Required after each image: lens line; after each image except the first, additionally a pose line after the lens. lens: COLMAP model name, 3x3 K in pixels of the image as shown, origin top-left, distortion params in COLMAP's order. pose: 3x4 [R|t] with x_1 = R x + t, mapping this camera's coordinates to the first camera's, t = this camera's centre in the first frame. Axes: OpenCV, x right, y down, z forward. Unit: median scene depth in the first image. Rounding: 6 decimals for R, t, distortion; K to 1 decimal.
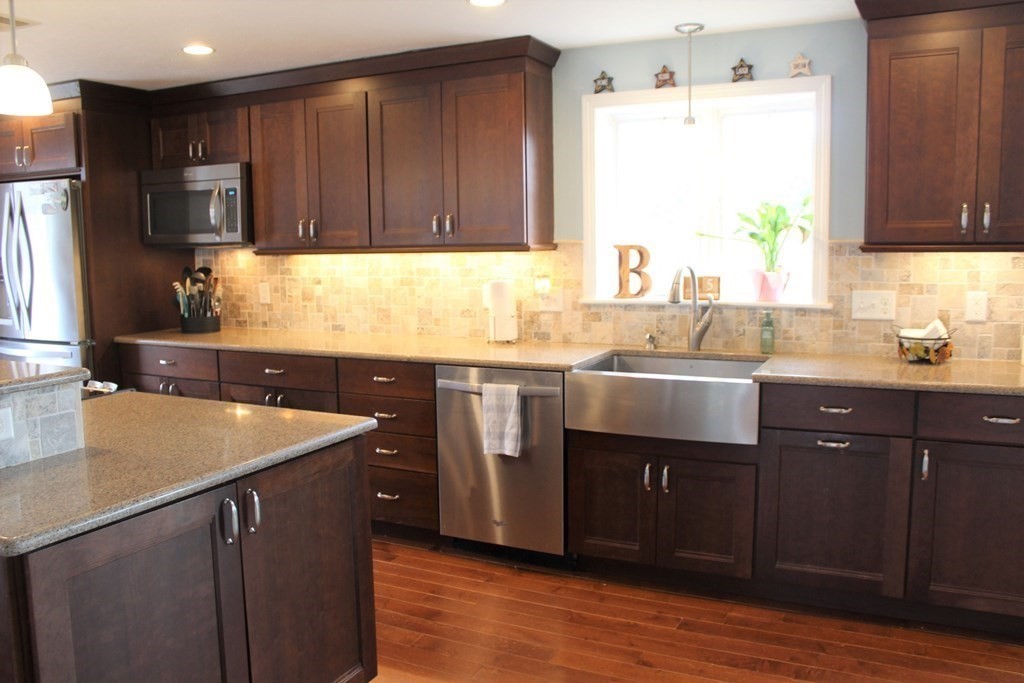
lens RADIAL K [[853.4, 0, 511.1], [0, 853.4, 343.6], [0, 0, 1]] dist [-0.108441, 0.065714]
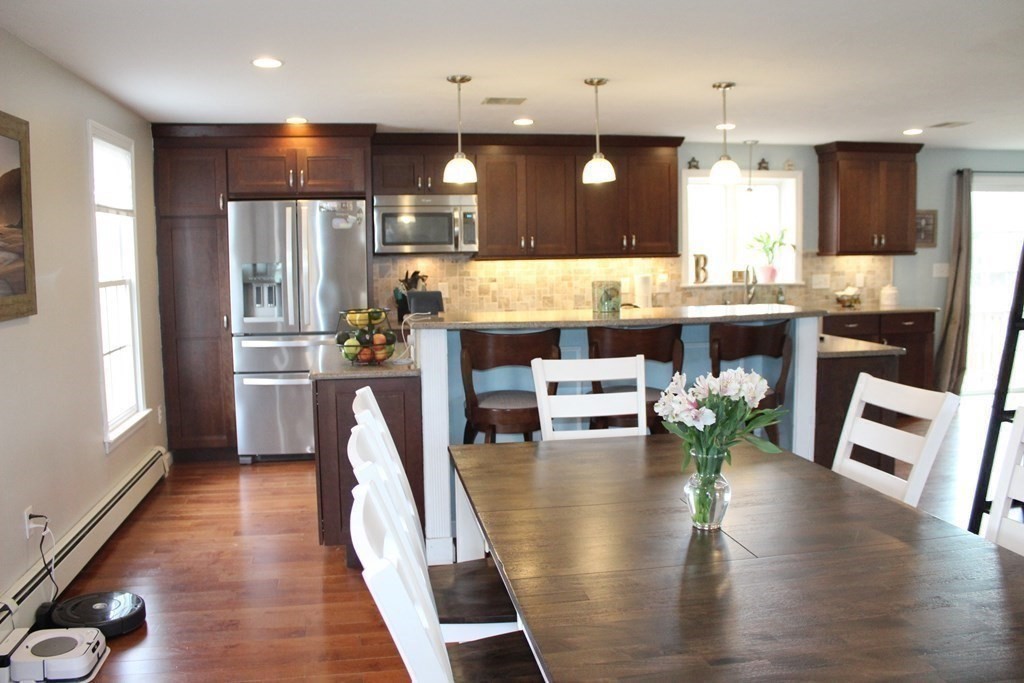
lens RADIAL K [[853.4, 0, 513.8], [0, 853.4, 338.2], [0, 0, 1]] dist [-0.108441, 0.065714]
pose [[0.793167, -0.056872, 0.606343, -1.241191], [0.078857, 0.996839, -0.009655, 0.046245], [-0.603877, 0.055472, 0.795145, -0.171094]]
